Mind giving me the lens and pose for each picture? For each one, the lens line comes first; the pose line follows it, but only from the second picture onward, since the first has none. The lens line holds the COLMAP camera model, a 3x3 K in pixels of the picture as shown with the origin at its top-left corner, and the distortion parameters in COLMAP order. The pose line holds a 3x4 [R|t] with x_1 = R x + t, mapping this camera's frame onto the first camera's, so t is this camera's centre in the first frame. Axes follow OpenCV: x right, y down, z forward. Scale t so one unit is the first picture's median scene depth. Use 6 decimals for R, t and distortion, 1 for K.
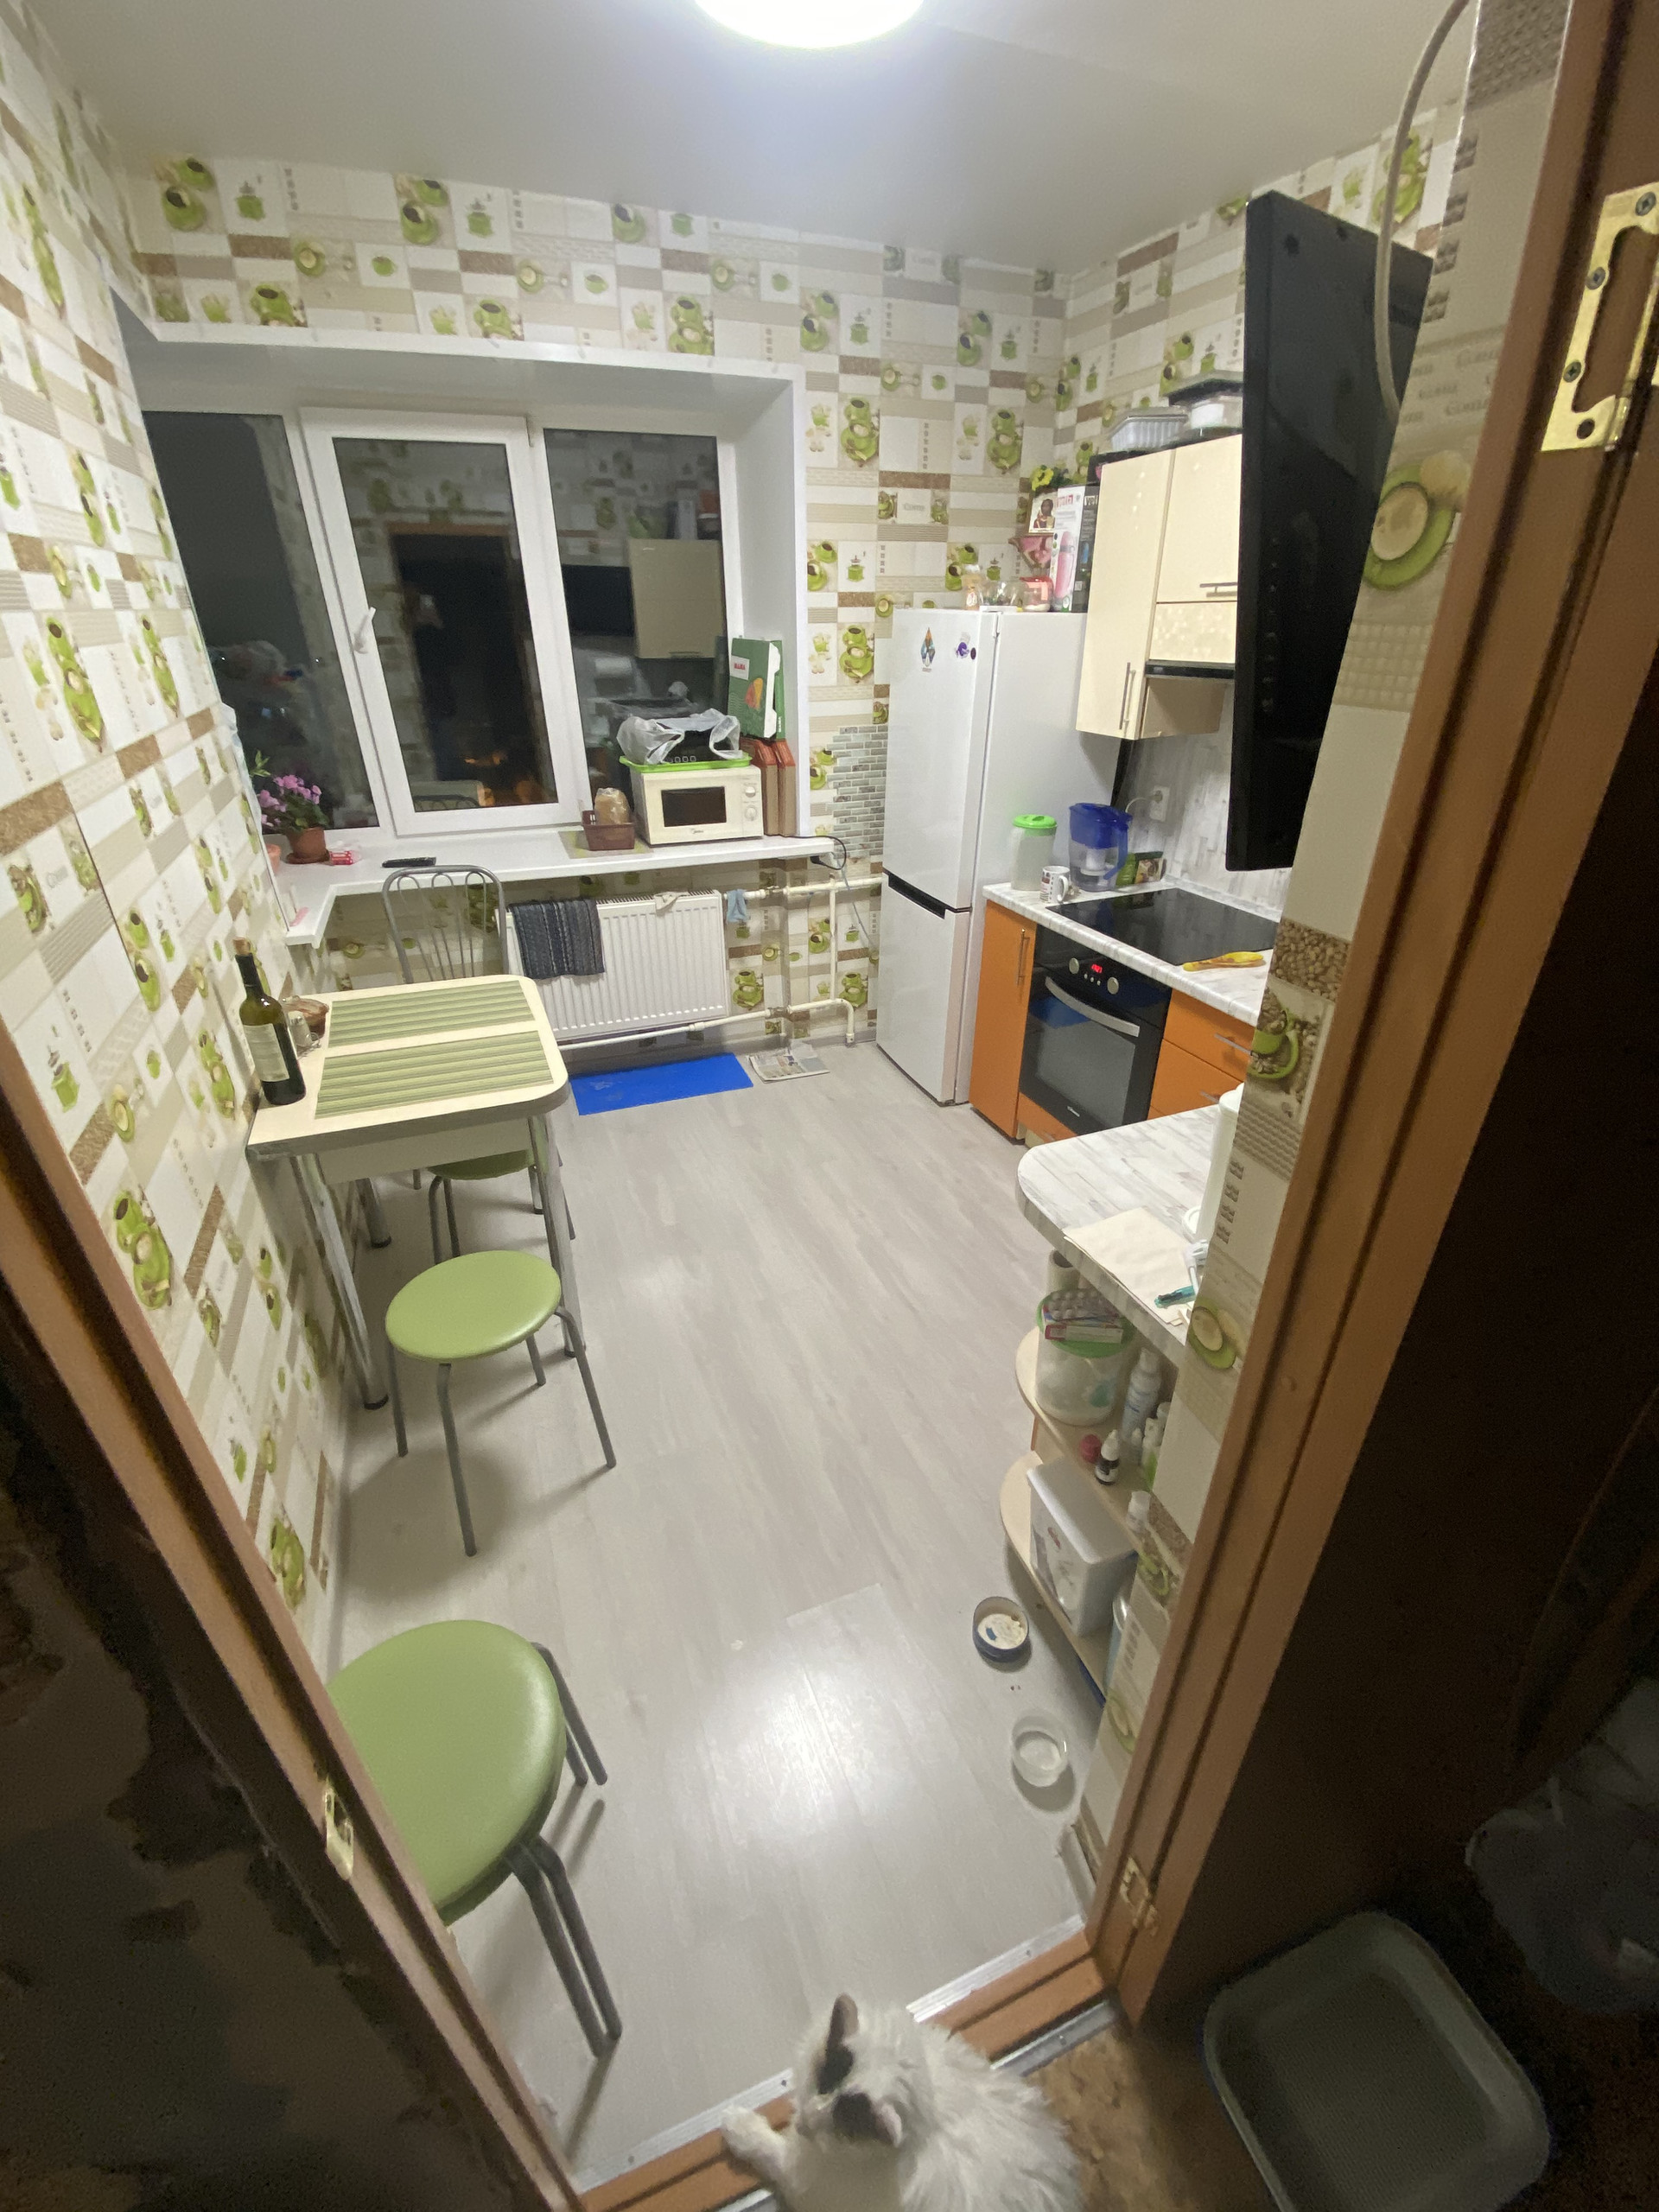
lens RADIAL K [[906.7, 0, 834.3], [0, 906.7, 1116.8], [0, 0, 1]] dist [0.009599, -0.014560]
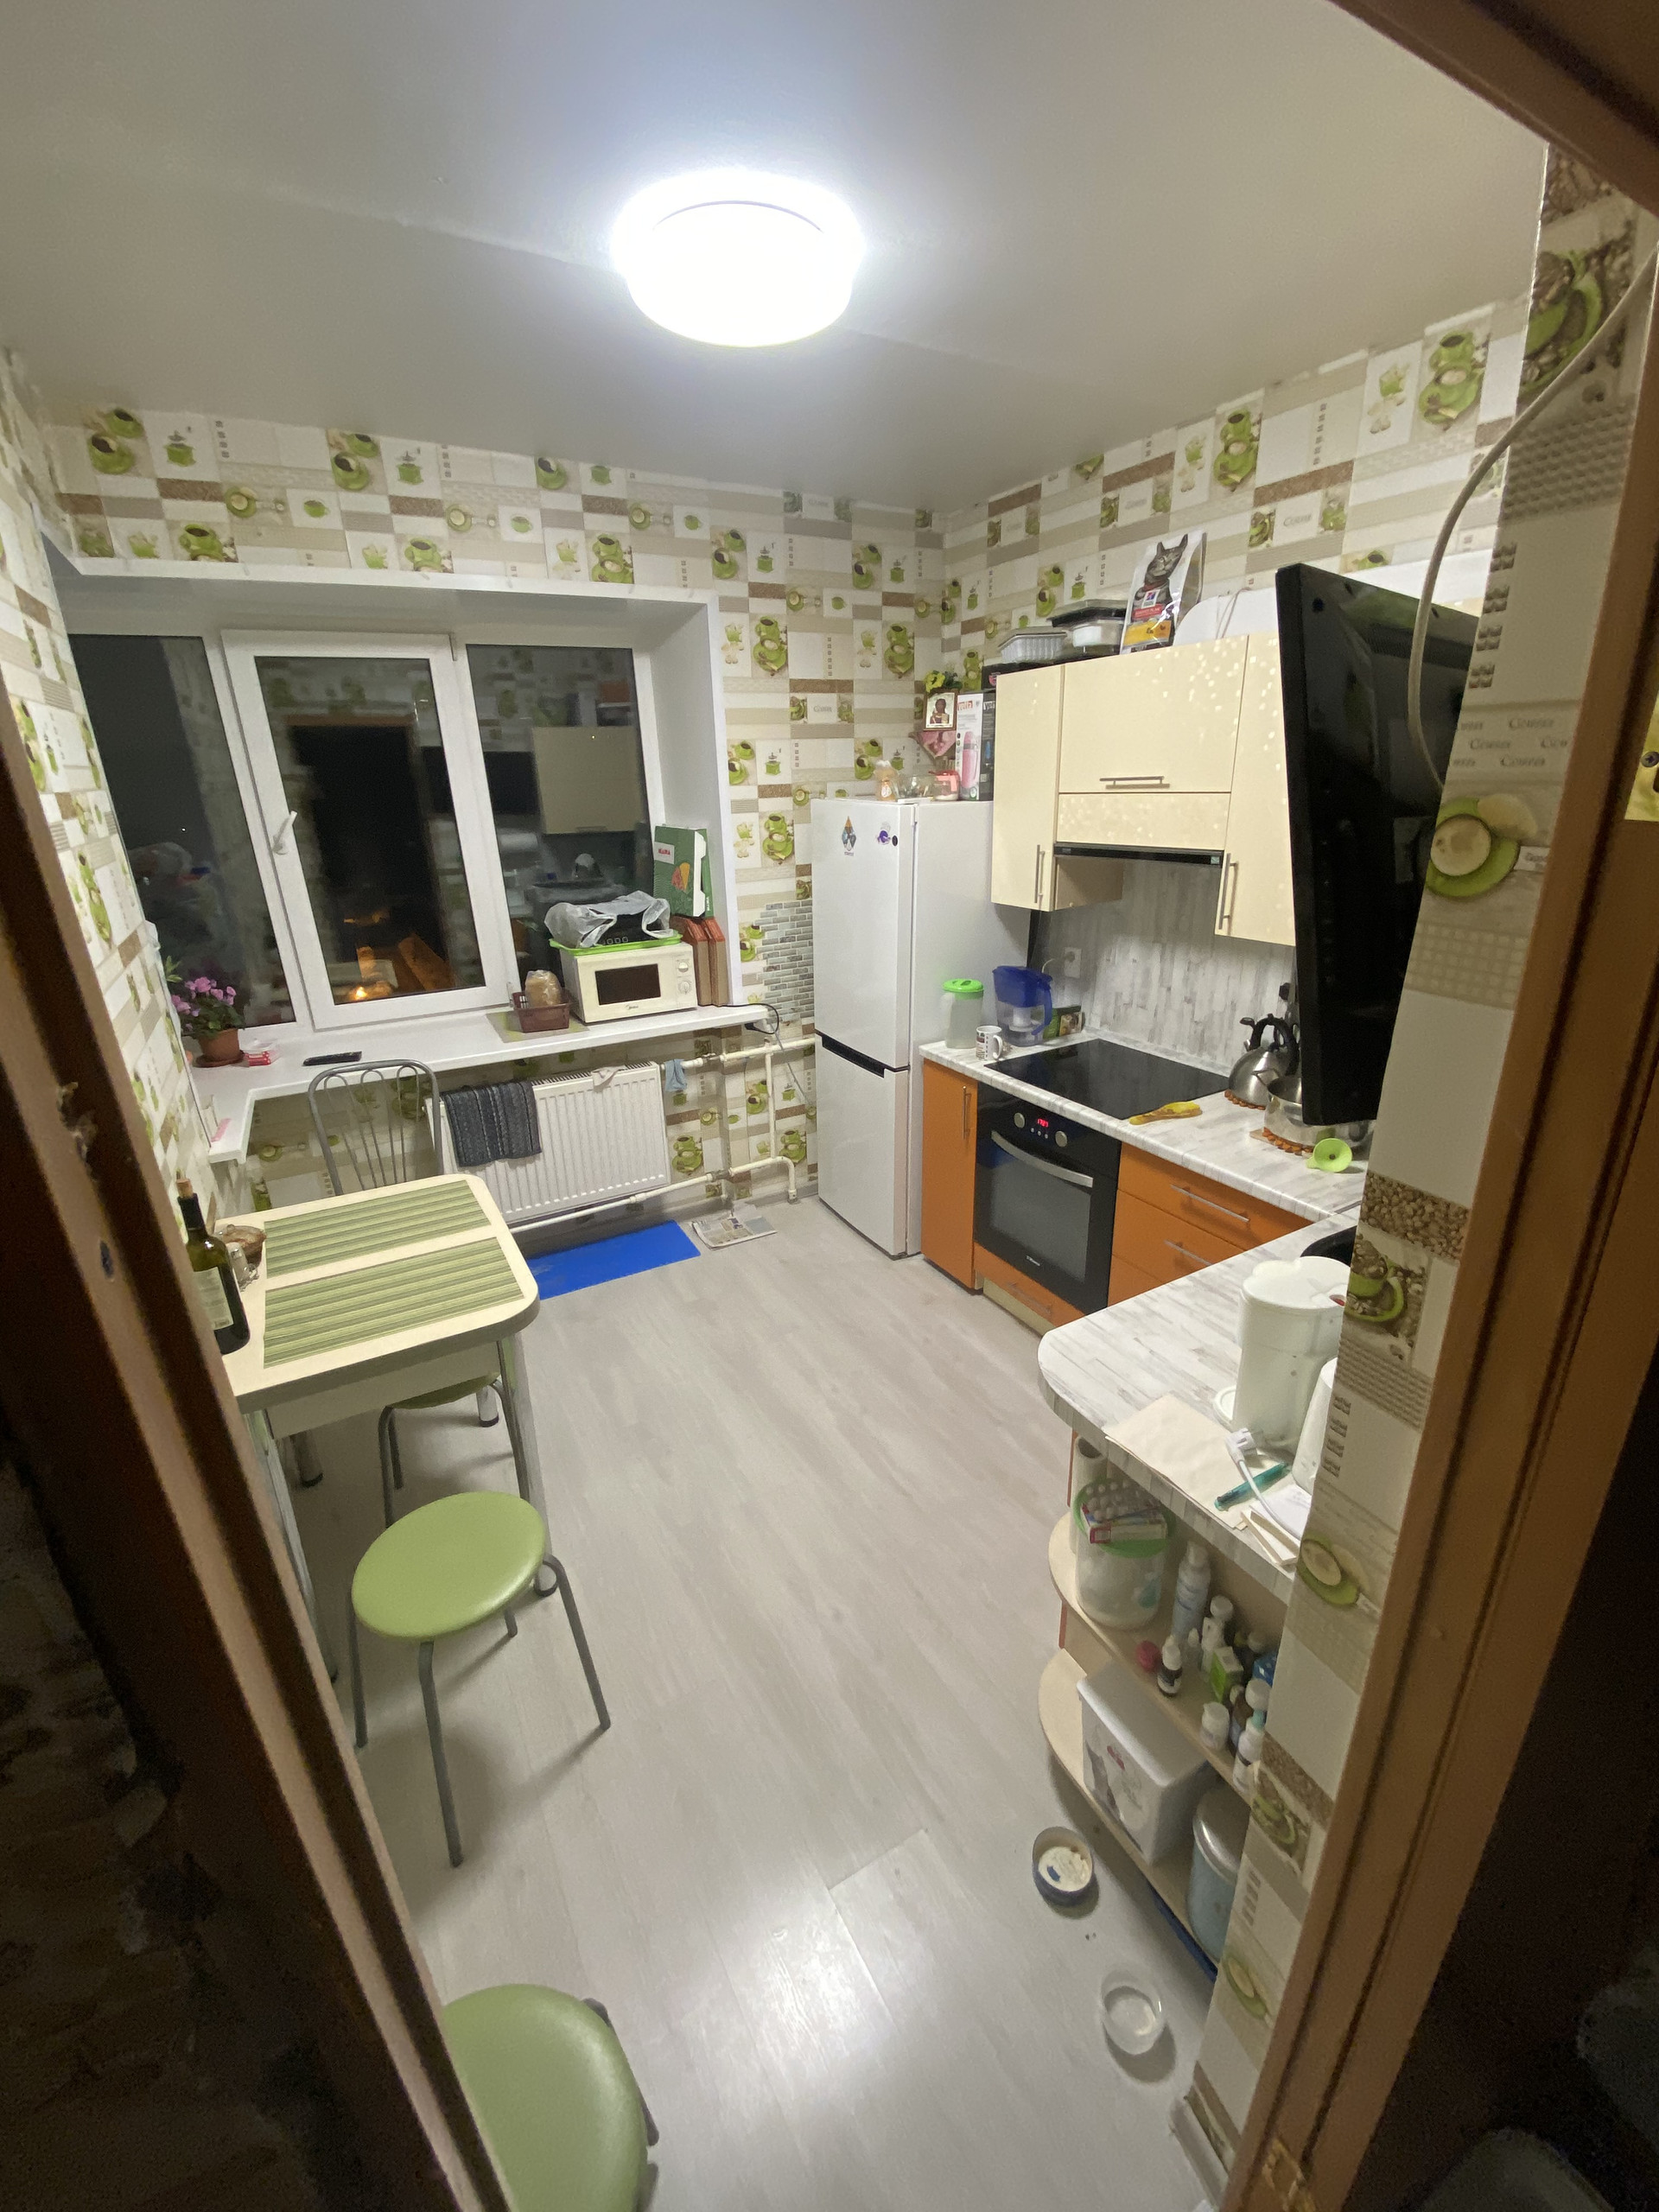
lens RADIAL K [[906.7, 0, 837.7], [0, 906.7, 1112.1], [0, 0, 1]] dist [0.009599, -0.014560]
pose [[0.990802, -0.067584, 0.117231, -0.069374], [0.083778, 0.986710, -0.139230, -0.056693], [-0.106263, 0.147771, 0.983296, 0.006255]]
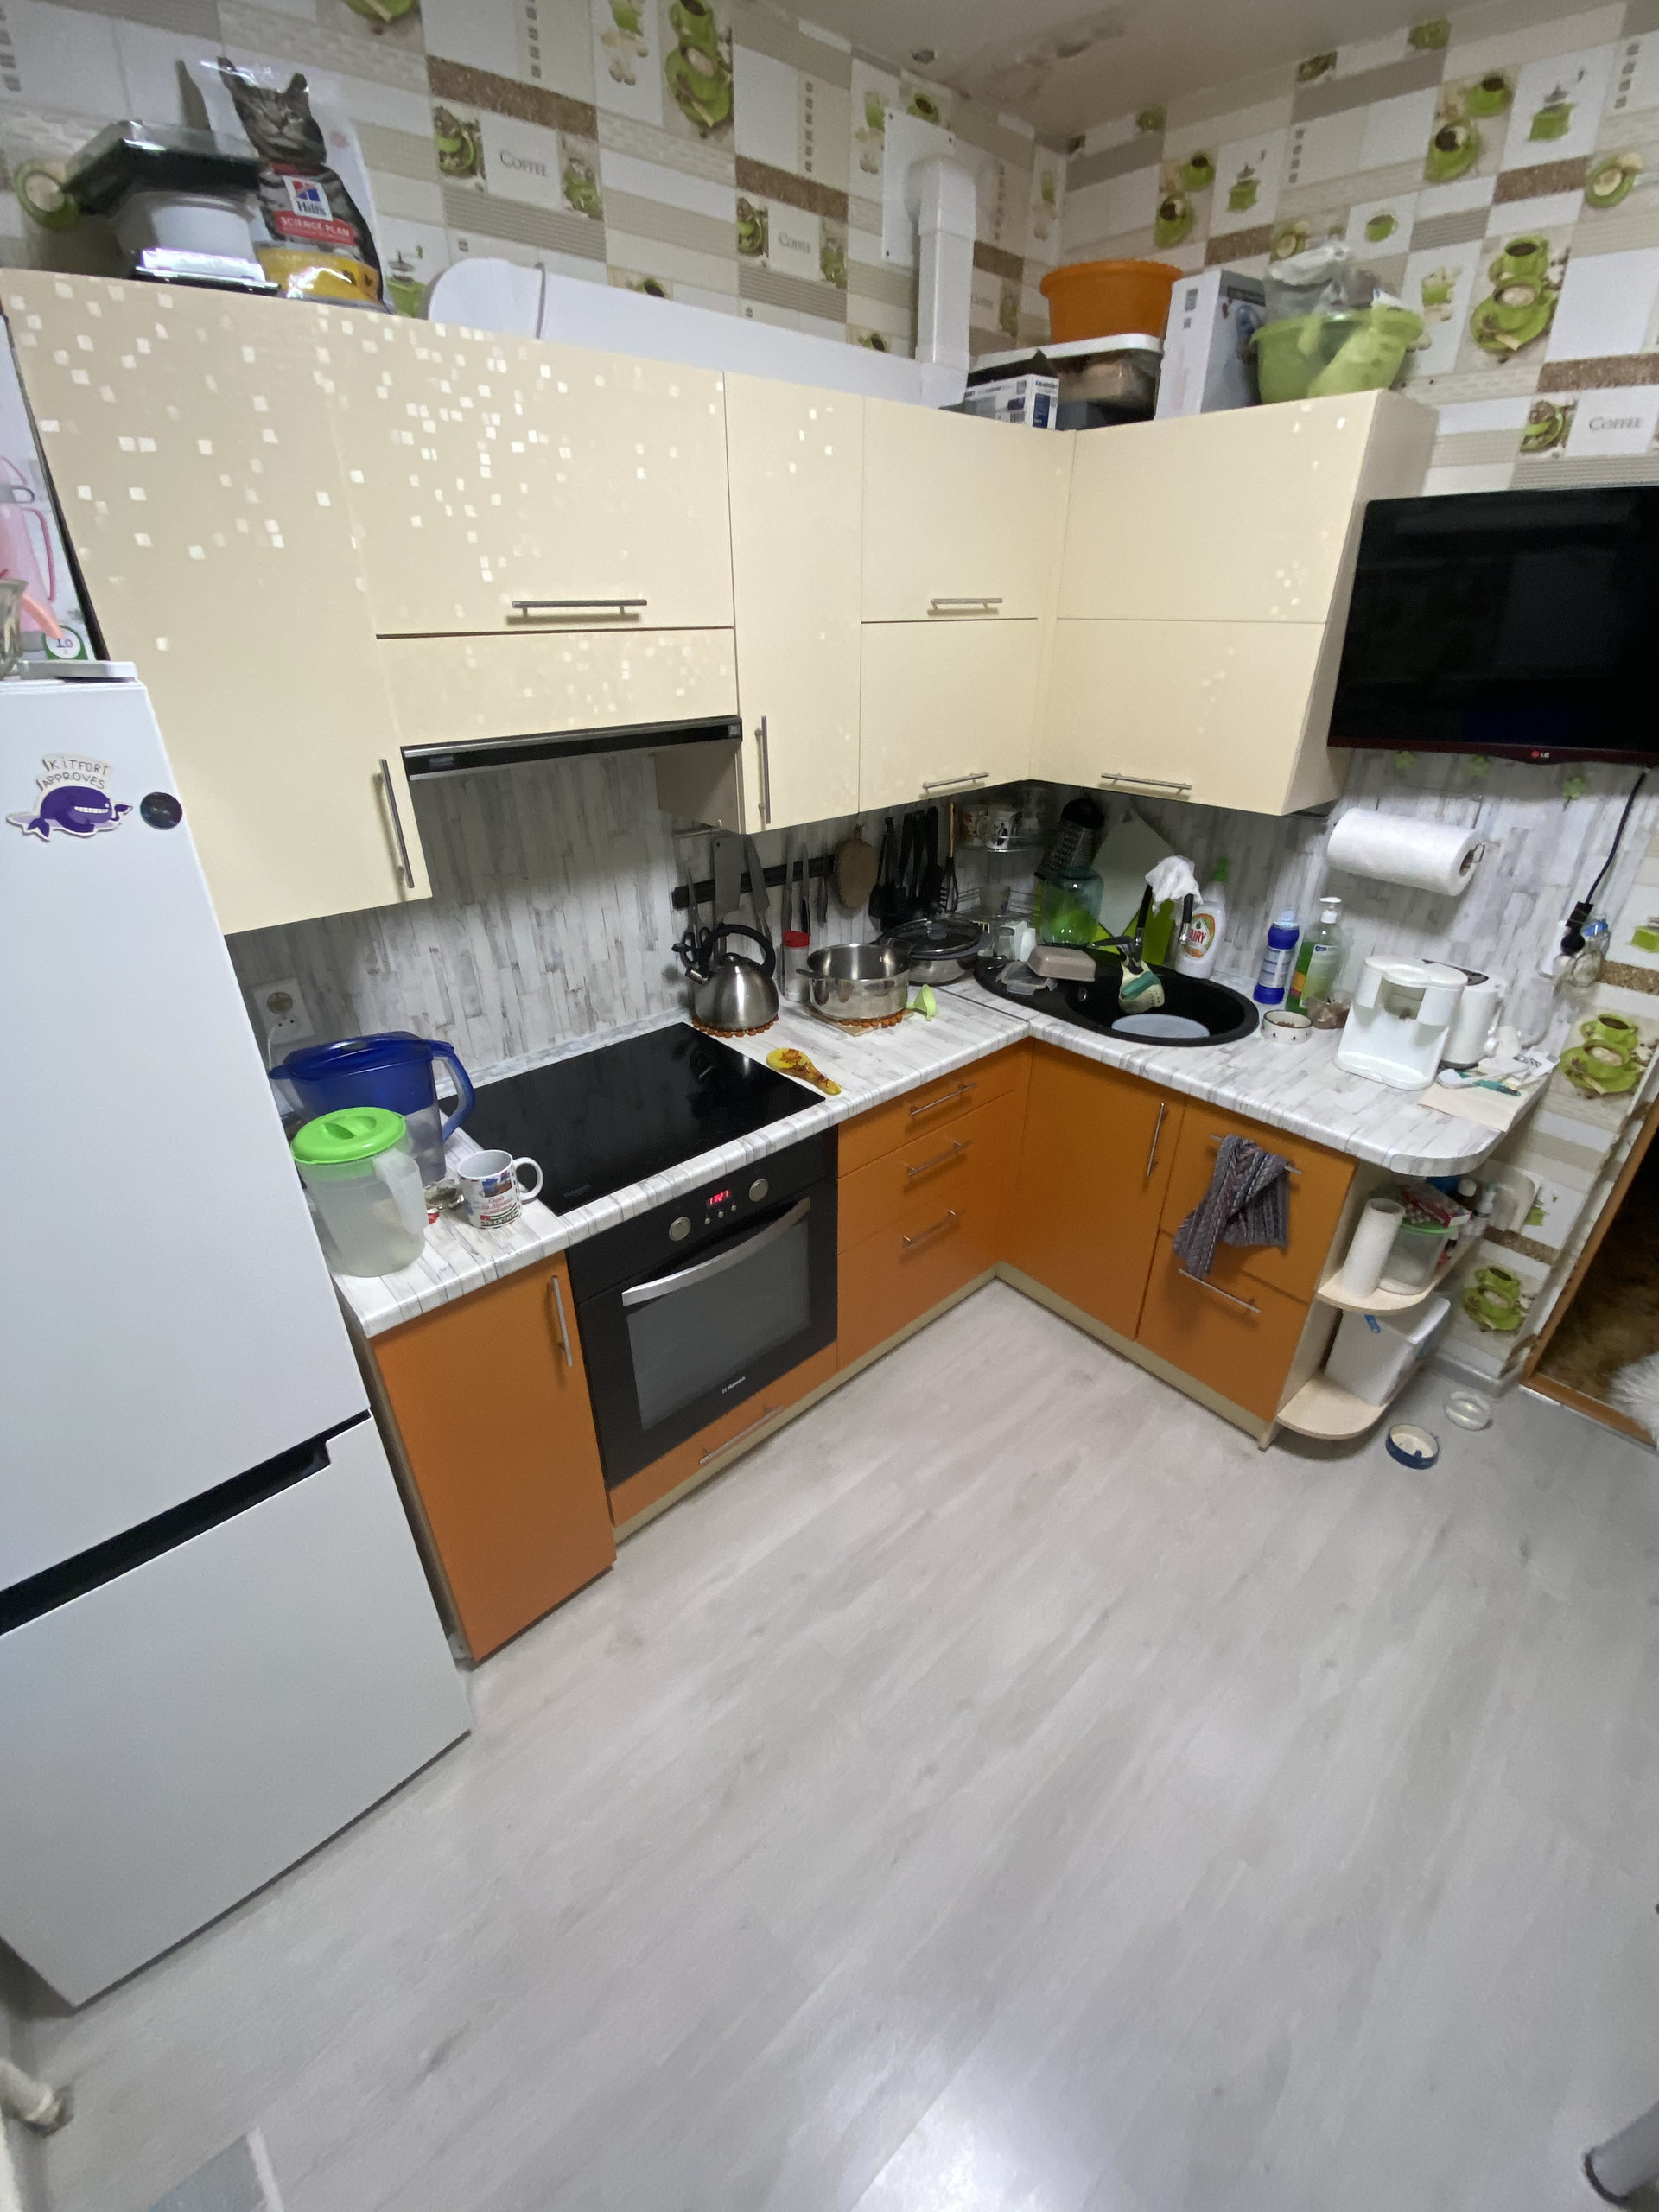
lens RADIAL K [[906.7, 0, 814.8], [0, 906.7, 1119.4], [0, 0, 1]] dist [0.009599, -0.014560]
pose [[-0.333585, -0.451483, 0.827578, -0.262417], [0.461891, 0.686999, 0.560972, -0.583091], [-0.821814, 0.569382, -0.020637, 1.018980]]
